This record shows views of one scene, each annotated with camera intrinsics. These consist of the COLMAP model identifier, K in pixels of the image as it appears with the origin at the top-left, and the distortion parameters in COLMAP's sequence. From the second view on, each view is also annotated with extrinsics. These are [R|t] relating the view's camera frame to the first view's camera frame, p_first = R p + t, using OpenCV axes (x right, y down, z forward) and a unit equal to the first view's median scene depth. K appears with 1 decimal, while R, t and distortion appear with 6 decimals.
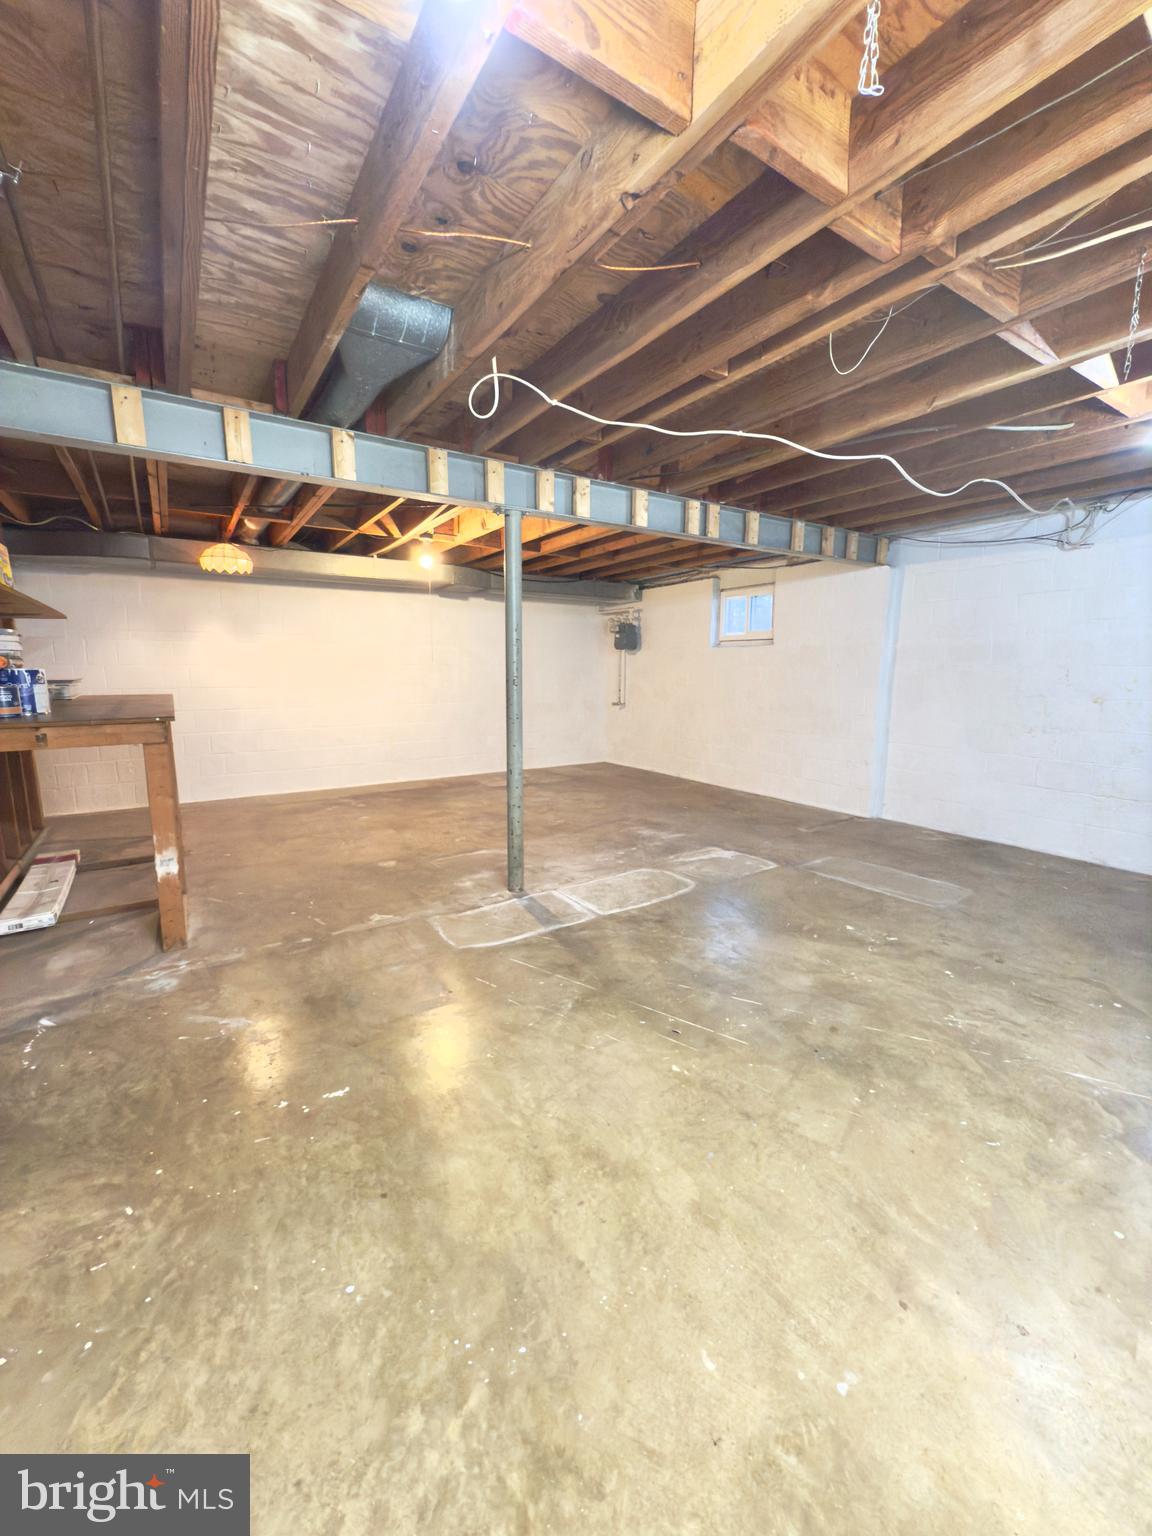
lens RADIAL K [[611.0, 0, 578.2], [0, 611.0, 768.4], [0, 0, 1]] dist [0.000364, -0.000154]
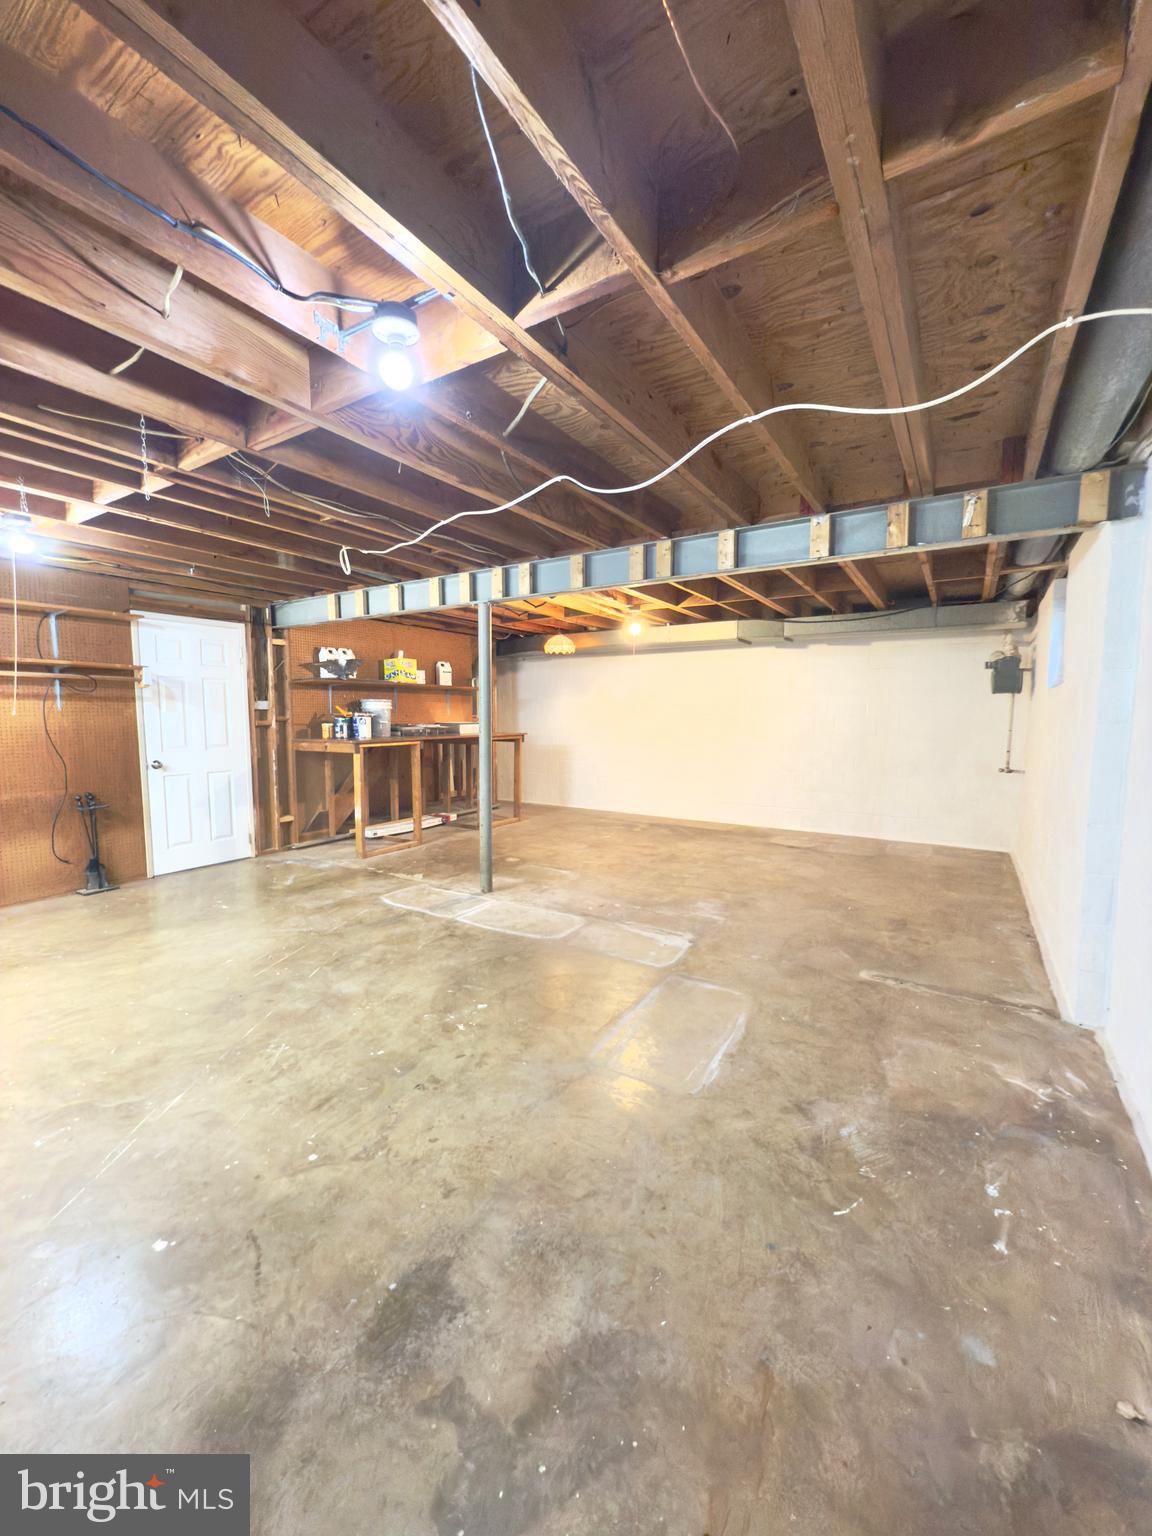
lens RADIAL K [[611.0, 0, 578.2], [0, 611.0, 768.4], [0, 0, 1]] dist [0.000364, -0.000154]
pose [[0.417113, 0.082982, -0.905059, 1.194914], [-0.152243, 0.988132, 0.020435, -0.117889], [0.896013, 0.129266, 0.424796, 0.644743]]
